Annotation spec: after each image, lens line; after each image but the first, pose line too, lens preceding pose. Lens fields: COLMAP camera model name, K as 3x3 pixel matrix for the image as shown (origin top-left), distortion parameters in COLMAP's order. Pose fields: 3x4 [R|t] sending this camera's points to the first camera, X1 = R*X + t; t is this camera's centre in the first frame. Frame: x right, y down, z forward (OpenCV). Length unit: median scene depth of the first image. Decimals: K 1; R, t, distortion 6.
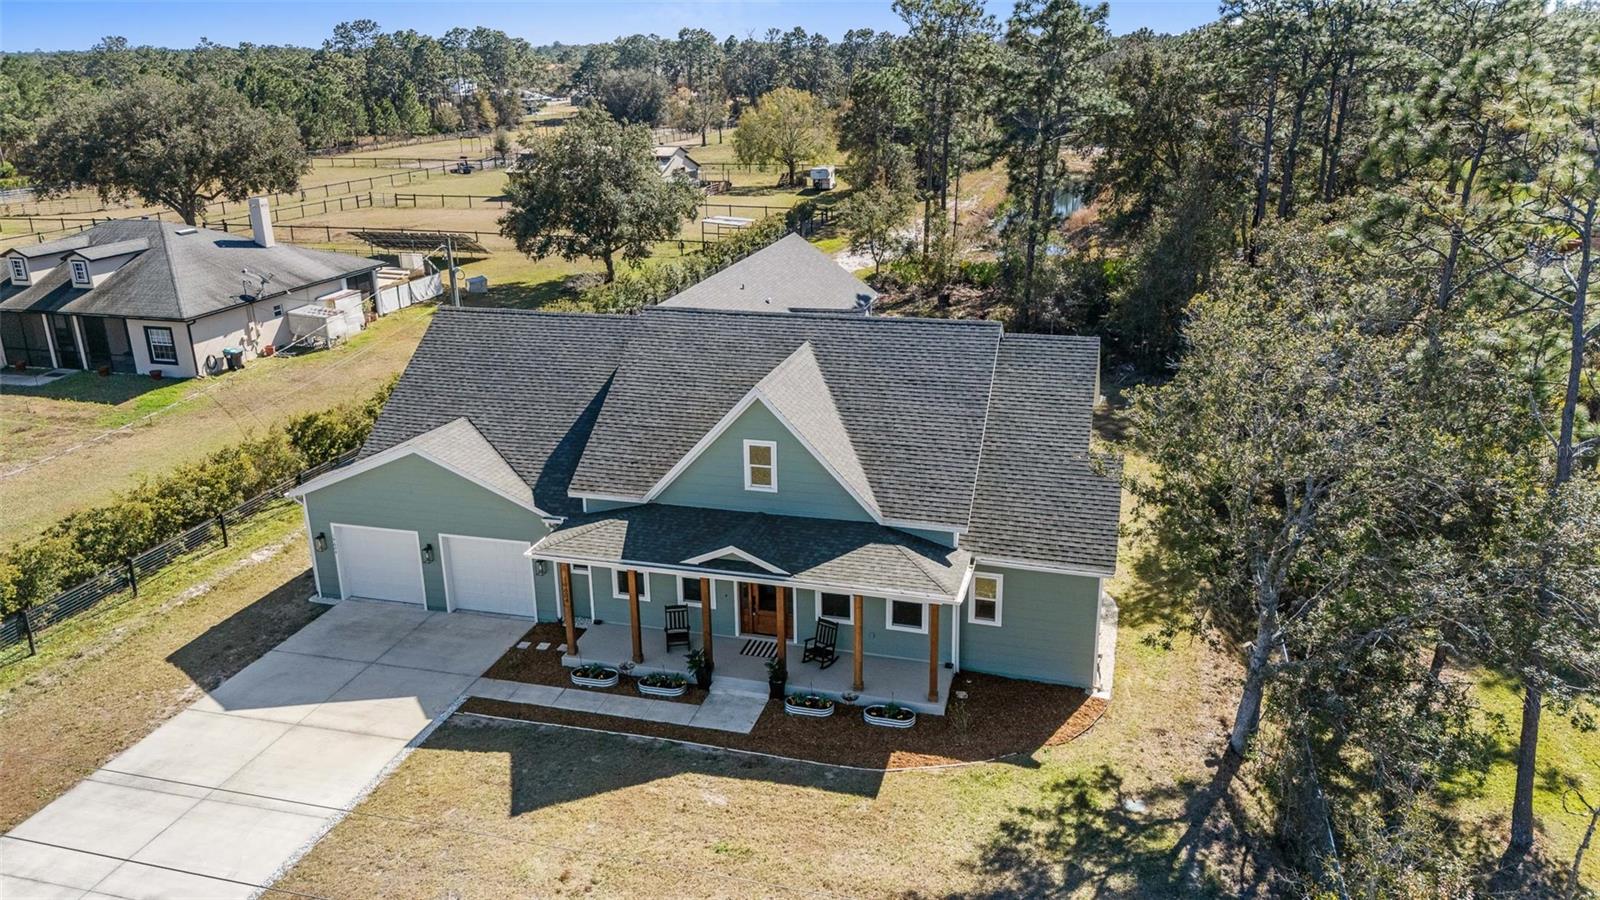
lens RADIAL K [[1156.0, 0, 805.1], [0, 1156.0, 447.4], [0, 0, 1]] dist [0.079963, -0.081143]
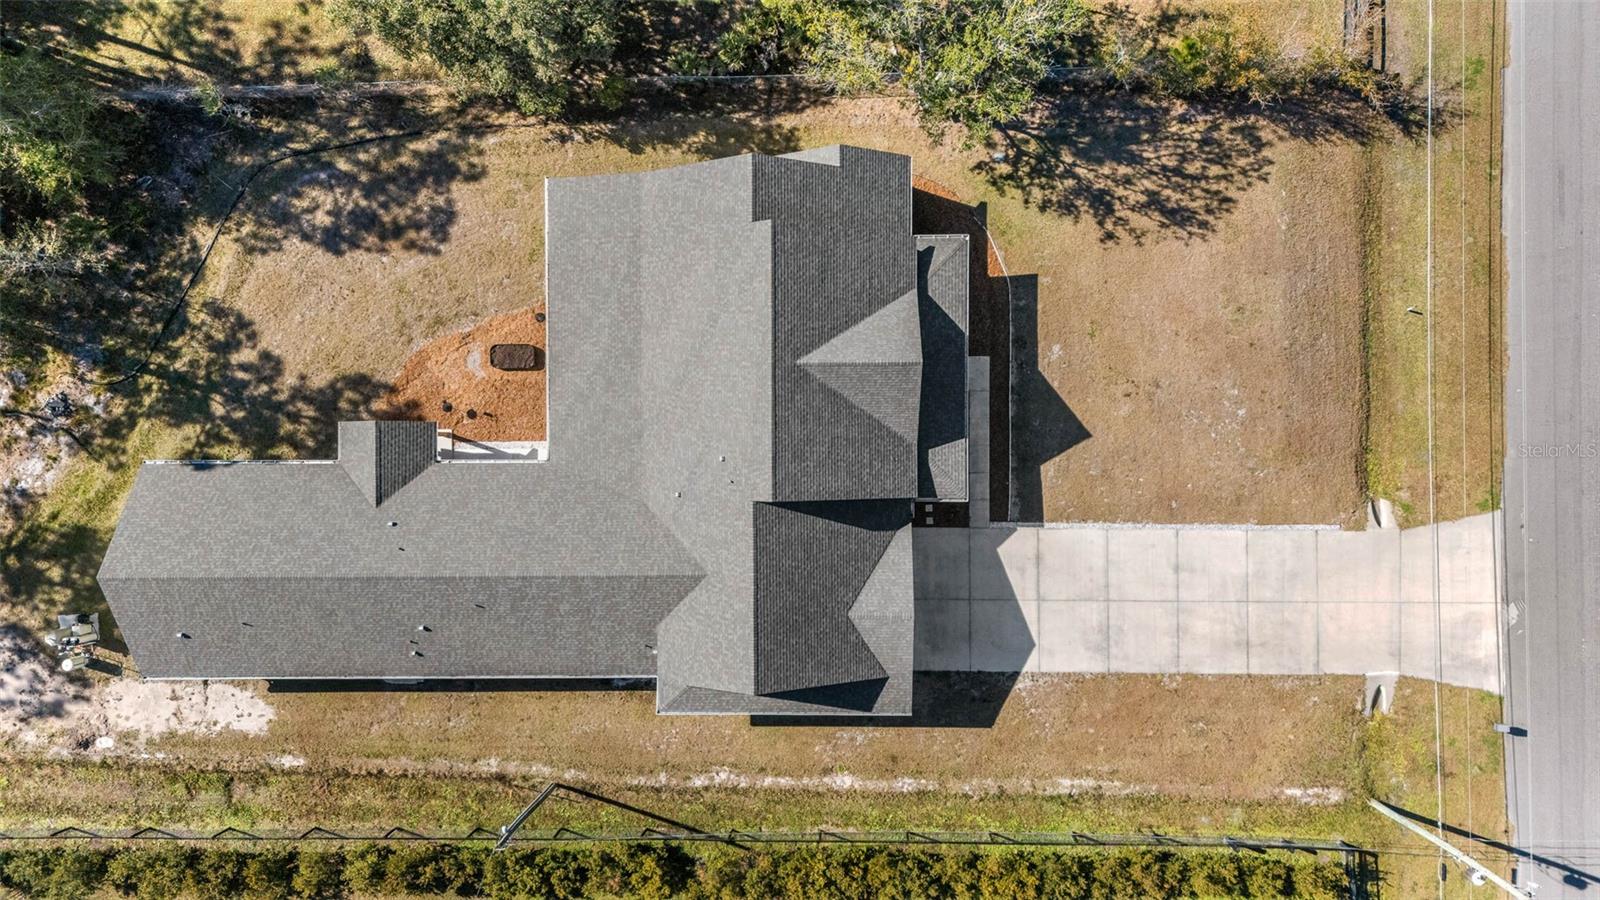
lens RADIAL K [[1156.0, 0, 805.1], [0, 1156.0, 447.4], [0, 0, 1]] dist [0.079963, -0.081143]
pose [[-0.274373, -0.961337, 0.023483, -0.138247], [0.339436, -0.073972, 0.937716, -1.430931], [-0.899724, 0.265254, 0.346608, 0.587591]]
